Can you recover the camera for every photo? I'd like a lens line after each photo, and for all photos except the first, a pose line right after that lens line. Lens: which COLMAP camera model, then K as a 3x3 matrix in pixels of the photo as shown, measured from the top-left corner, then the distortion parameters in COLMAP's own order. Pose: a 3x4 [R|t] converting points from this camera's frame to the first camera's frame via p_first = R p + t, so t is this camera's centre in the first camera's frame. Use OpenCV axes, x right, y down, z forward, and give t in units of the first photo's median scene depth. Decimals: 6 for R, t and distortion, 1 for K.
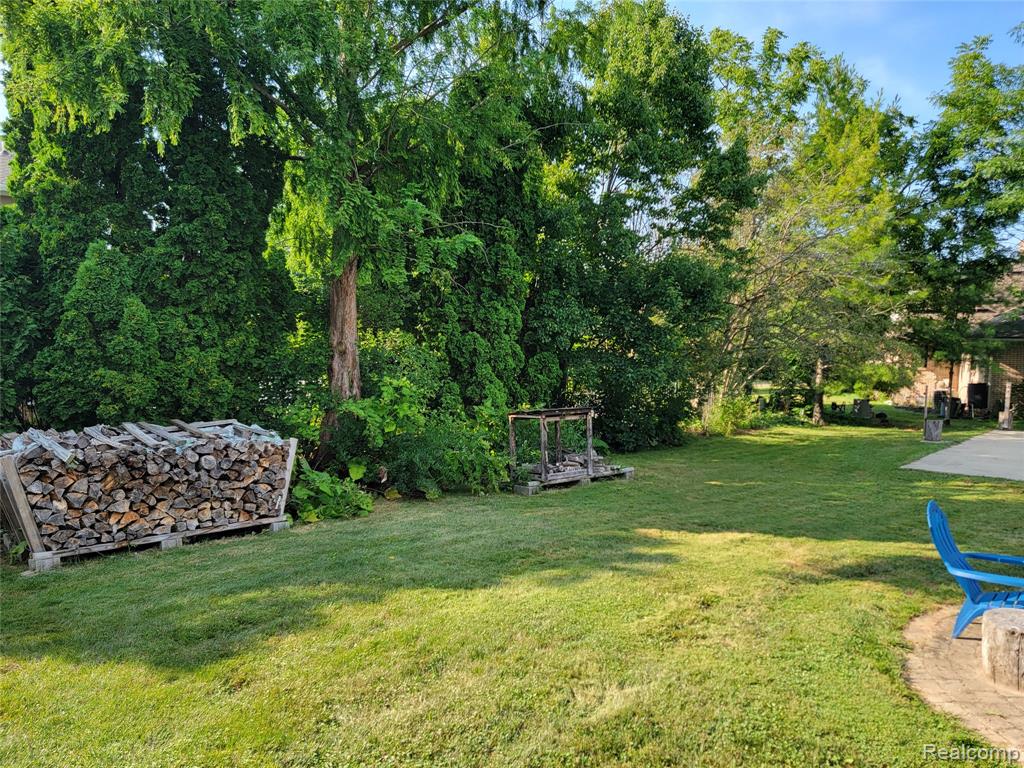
lens RADIAL K [[638.9, 0, 512.7], [0, 638.9, 382.8], [0, 0, 1]] dist [0.001981, -0.007758]
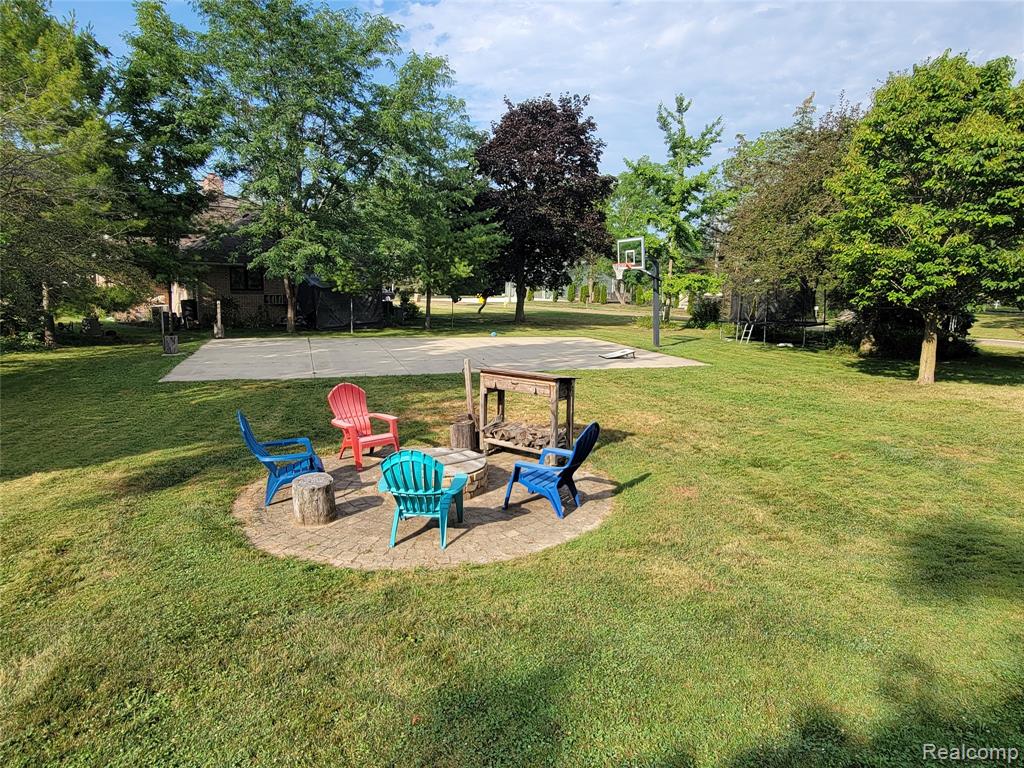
lens RADIAL K [[421.2, 0, 512.8], [0, 421.2, 382.2], [0, 0, 1]] dist [0.001181, 0.000617]
pose [[0.598787, -0.102019, 0.794384, 0.393434], [0.054474, 0.994745, 0.086689, 0.104384], [-0.799053, -0.008634, 0.601198, 0.033623]]
